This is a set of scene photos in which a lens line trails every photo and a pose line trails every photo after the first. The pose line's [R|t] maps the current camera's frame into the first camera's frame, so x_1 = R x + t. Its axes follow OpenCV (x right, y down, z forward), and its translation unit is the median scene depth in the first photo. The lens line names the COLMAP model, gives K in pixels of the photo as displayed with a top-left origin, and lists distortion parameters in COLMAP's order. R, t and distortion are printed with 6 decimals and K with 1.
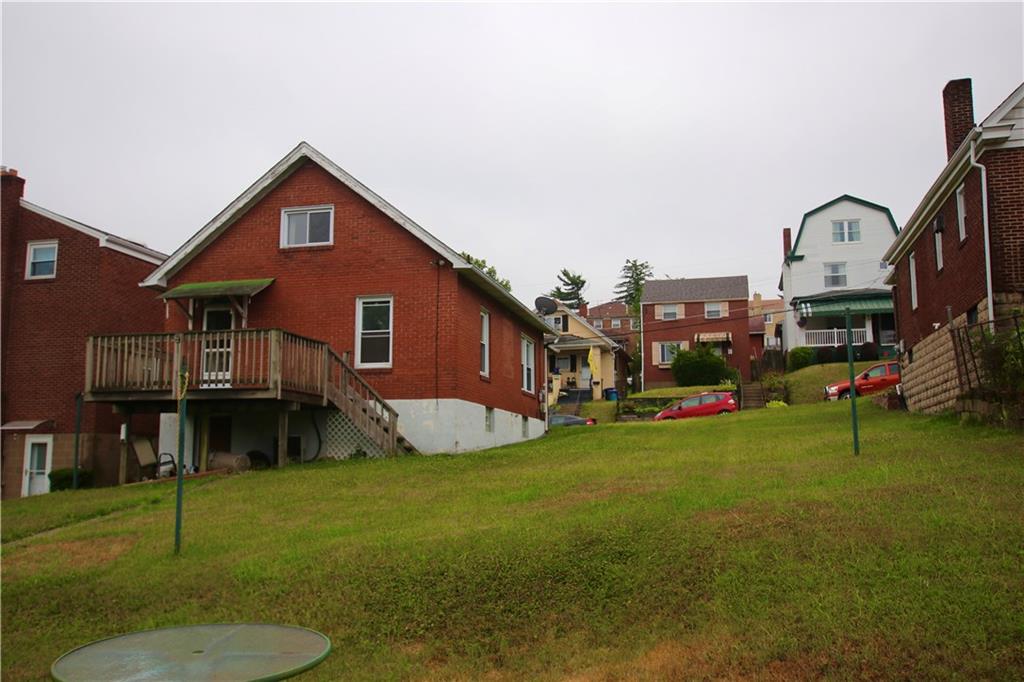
lens RADIAL K [[869.9, 0, 512.7], [0, 869.9, 340.9], [0, 0, 1]] dist [0.004374, -0.002426]
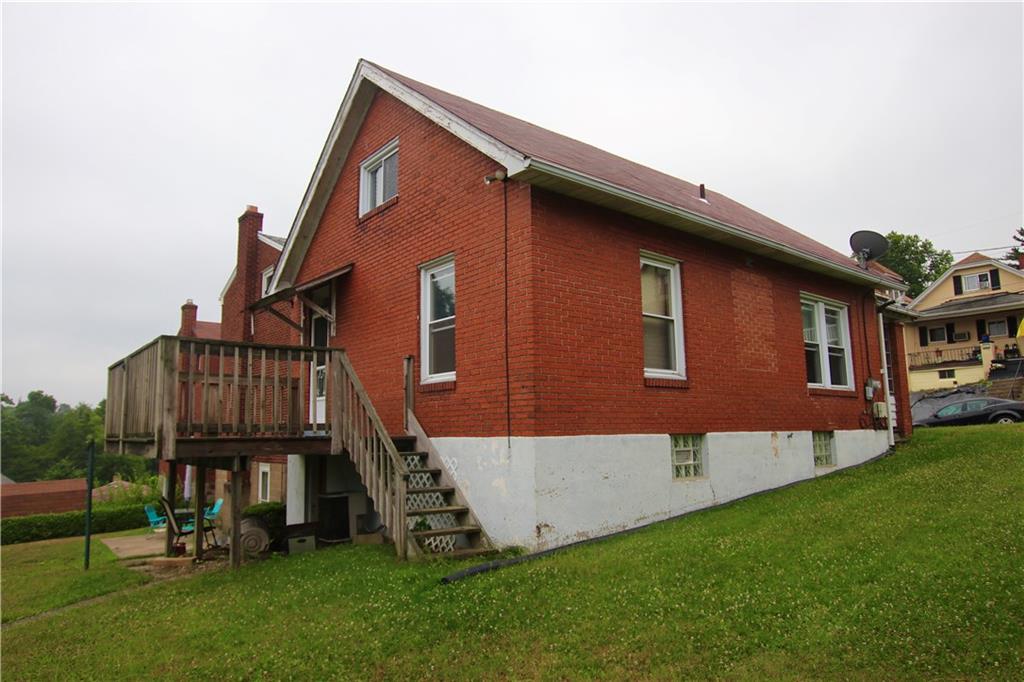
lens RADIAL K [[637.8, 0, 509.3], [0, 637.8, 343.6], [0, 0, 1]] dist [-0.004516, 0.004855]
pose [[0.796169, -0.095374, -0.597510, 0.134162], [0.101981, 0.994524, -0.022857, 0.019256], [0.596418, -0.042737, 0.801536, 0.652570]]
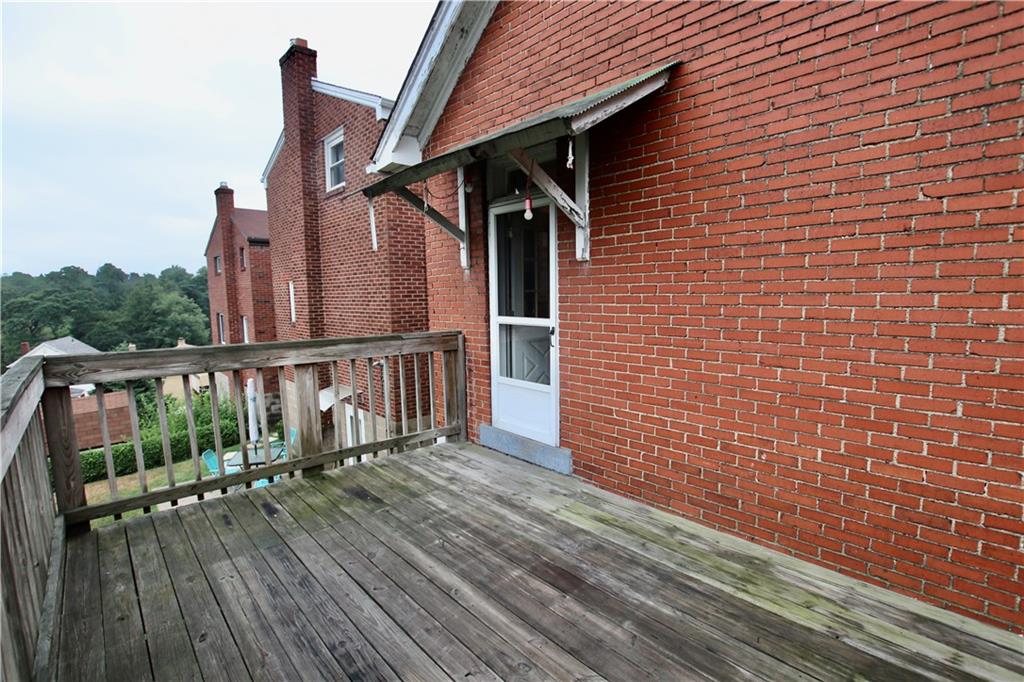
lens RADIAL K [[477.0, 0, 514.0], [0, 477.0, 346.6], [0, 0, 1]] dist [-0.032649, 0.001725]
pose [[0.835461, 0.049456, -0.547320, -0.232146], [0.095045, 0.967930, 0.232545, -0.026560], [0.541269, -0.246303, 0.803967, 0.837388]]
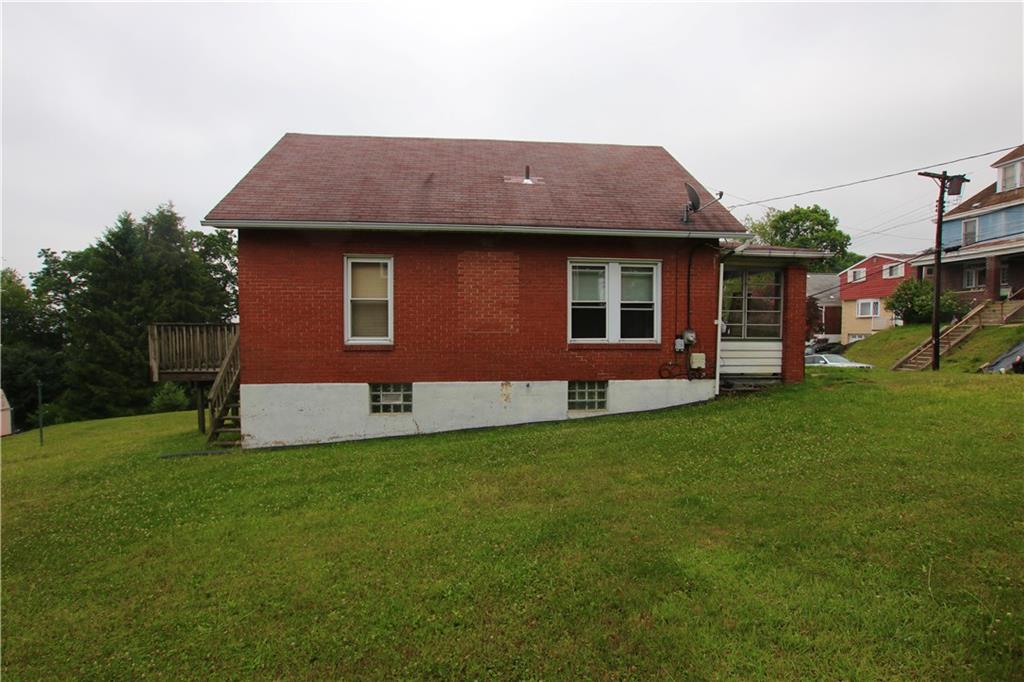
lens RADIAL K [[477.0, 0, 511.7], [0, 477.0, 346.4], [0, 0, 1]] dist [-0.032649, 0.001725]
pose [[0.336688, 0.027676, -0.941210, 0.422481], [0.137422, 0.987421, 0.078193, 0.028321], [0.931535, -0.155669, 0.328649, 1.022591]]
